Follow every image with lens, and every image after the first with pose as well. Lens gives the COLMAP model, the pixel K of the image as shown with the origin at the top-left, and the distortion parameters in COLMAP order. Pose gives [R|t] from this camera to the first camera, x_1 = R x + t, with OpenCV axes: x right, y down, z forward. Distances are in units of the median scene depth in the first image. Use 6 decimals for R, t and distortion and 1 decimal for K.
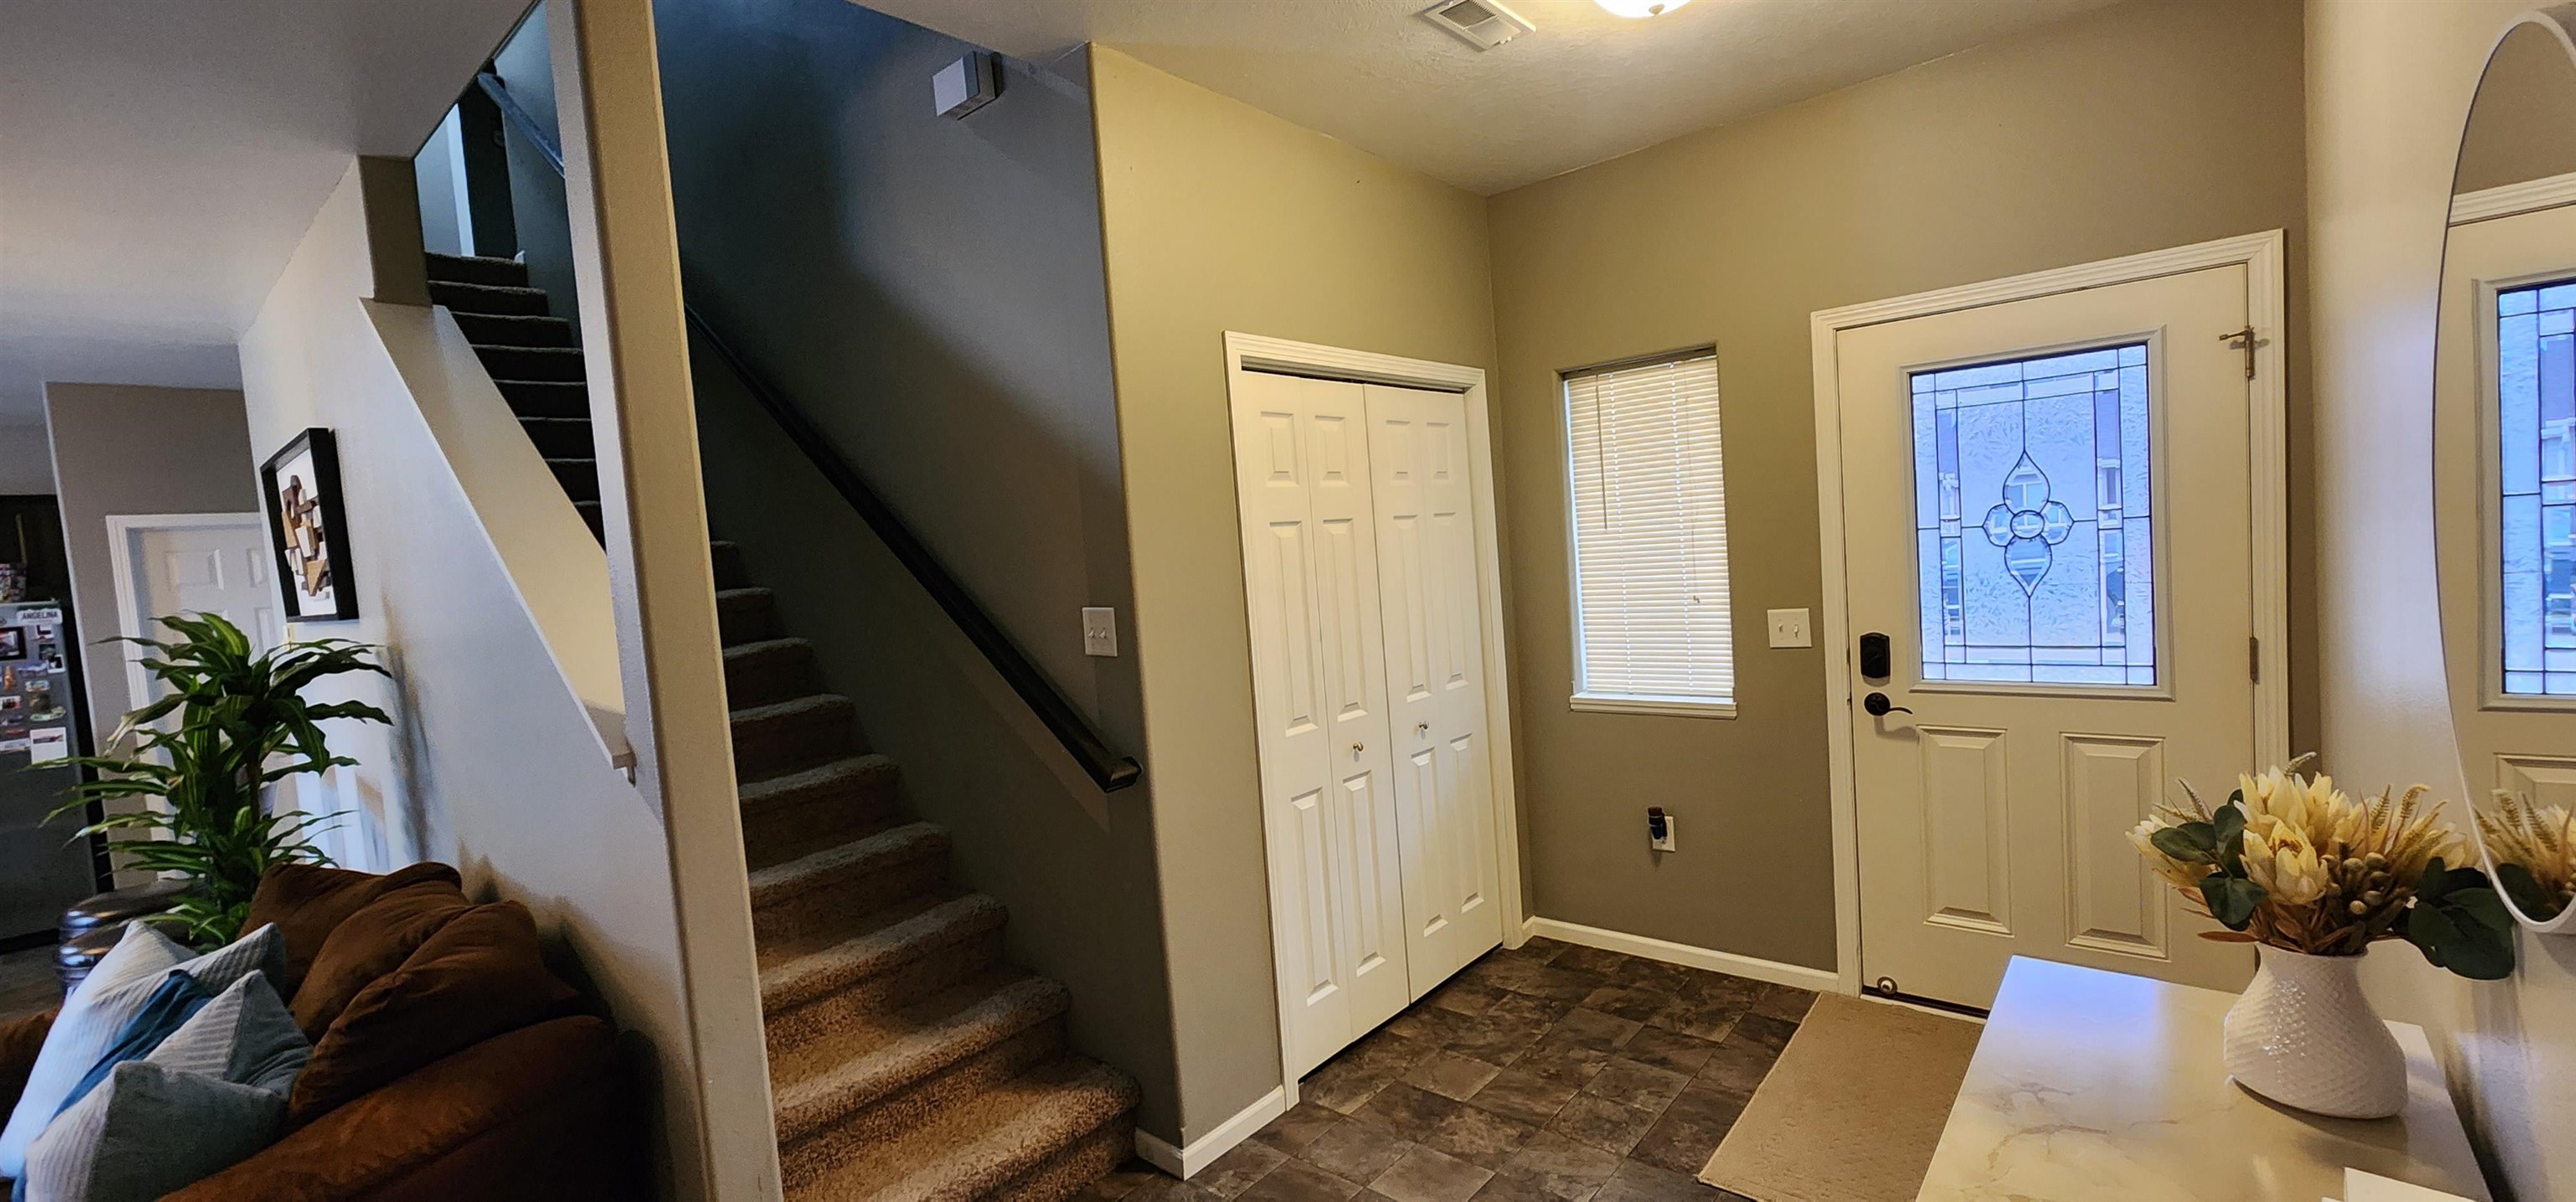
lens RADIAL K [[1054.0, 0, 1296.0], [0, 1054.0, 604.8], [0, 0, 1]] dist [-0.003330, -0.000373]
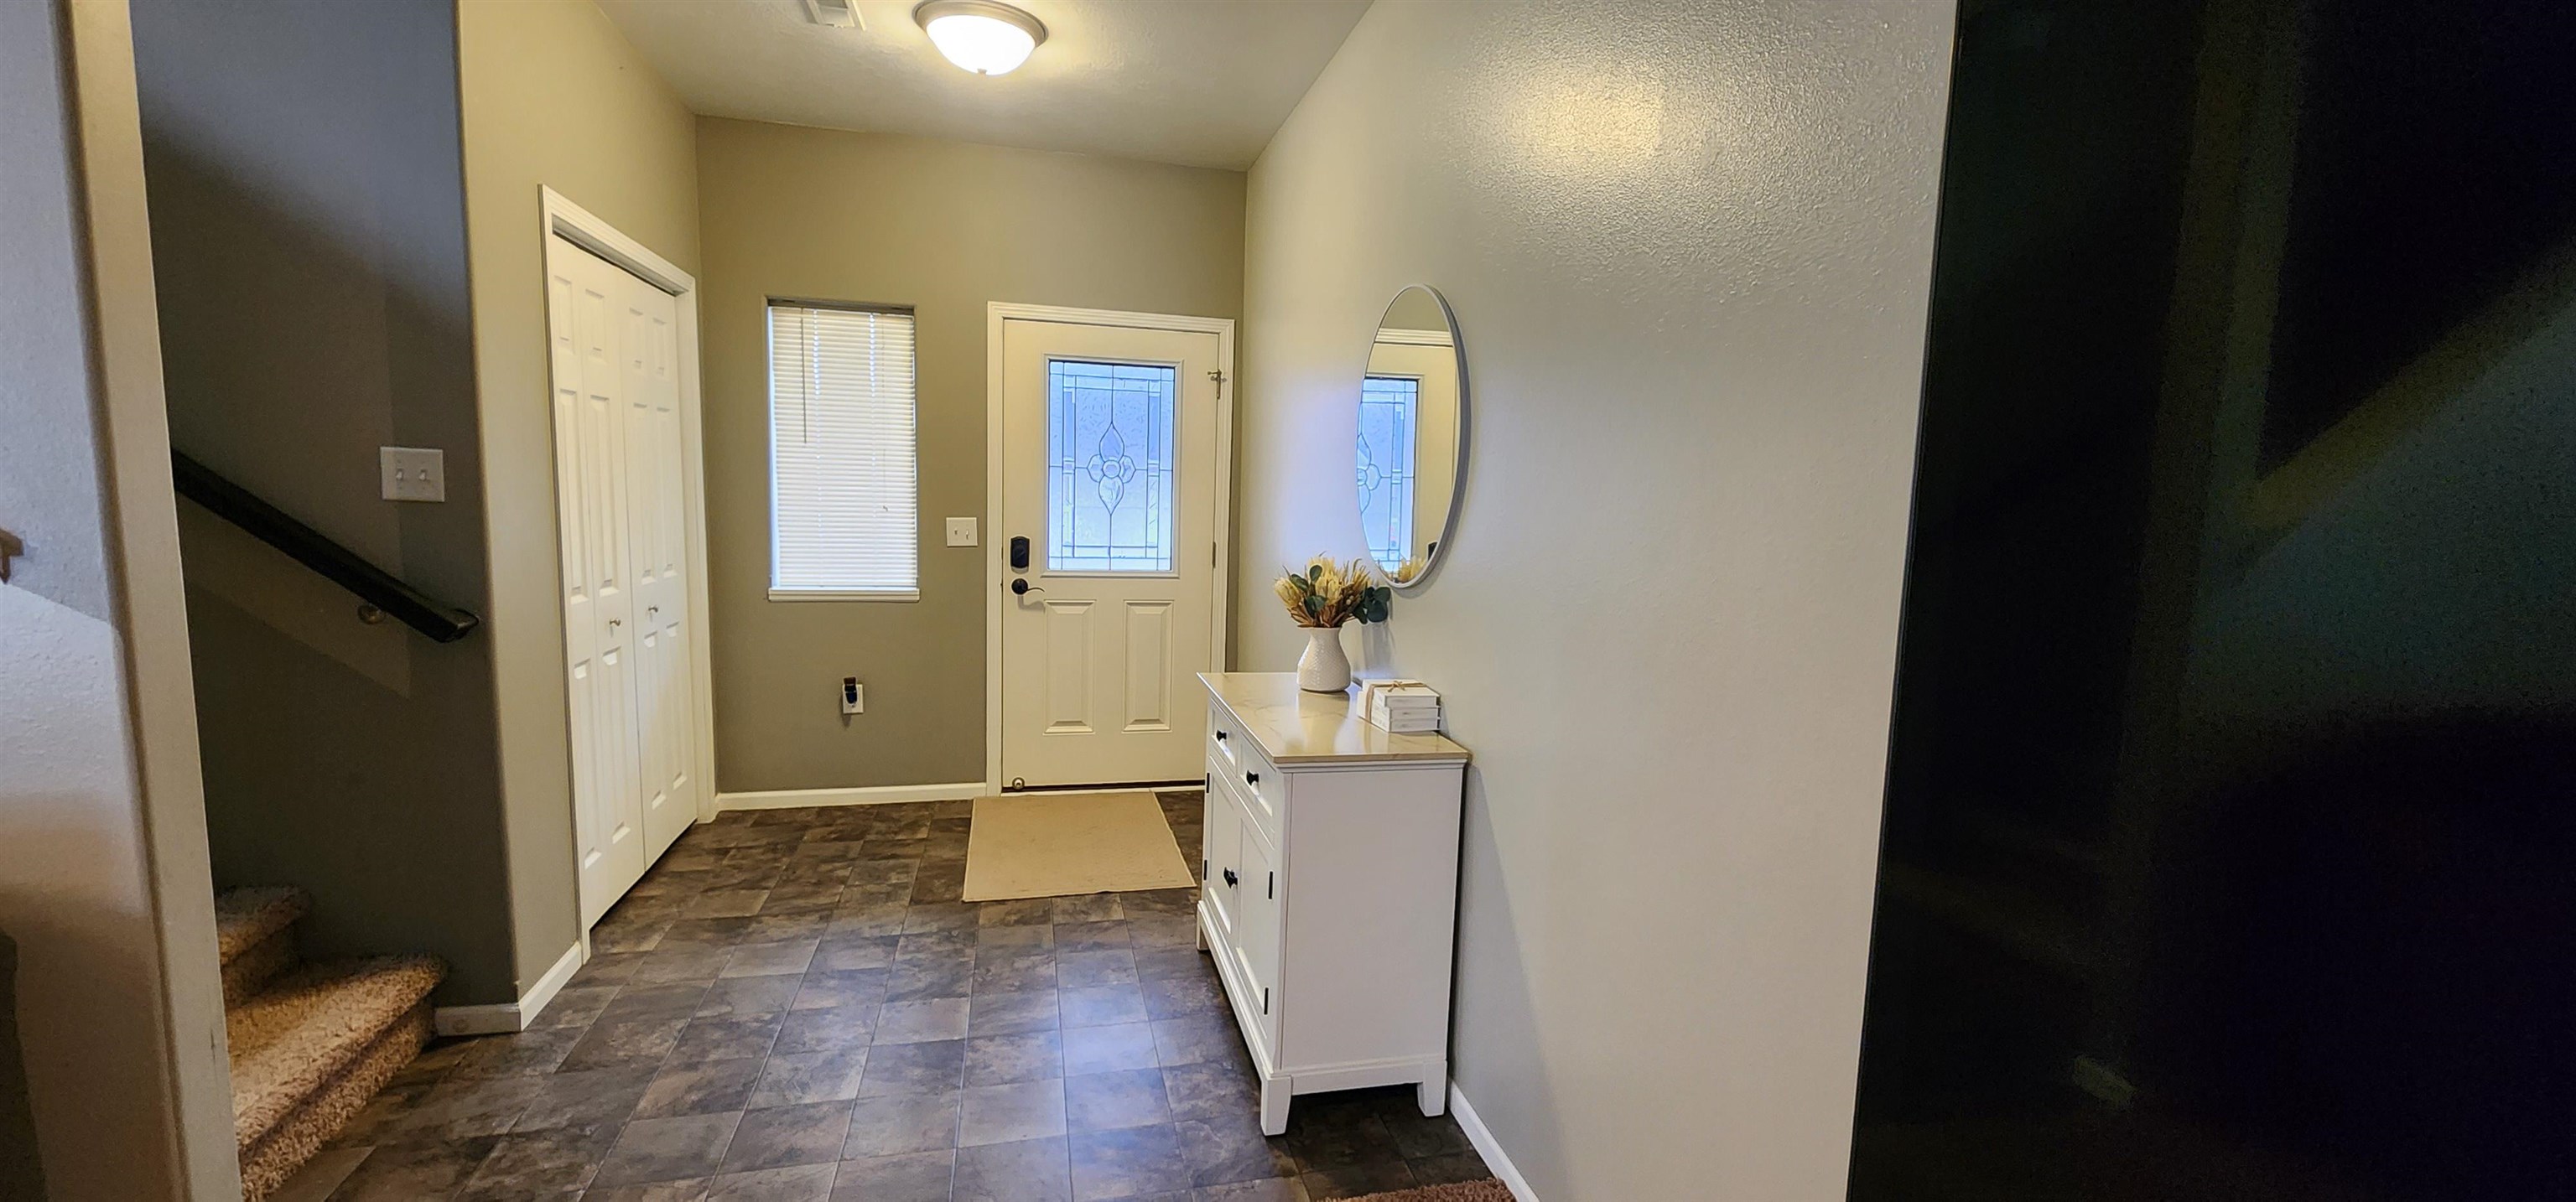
lens RADIAL K [[1054.0, 0, 1296.0], [0, 1054.0, 604.8], [0, 0, 1]] dist [-0.003330, -0.000373]
pose [[0.576268, 0.000460, 0.817261, -0.412198], [-0.024590, 0.999557, 0.016776, 0.087950], [-0.816891, -0.029764, 0.576024, -0.136879]]
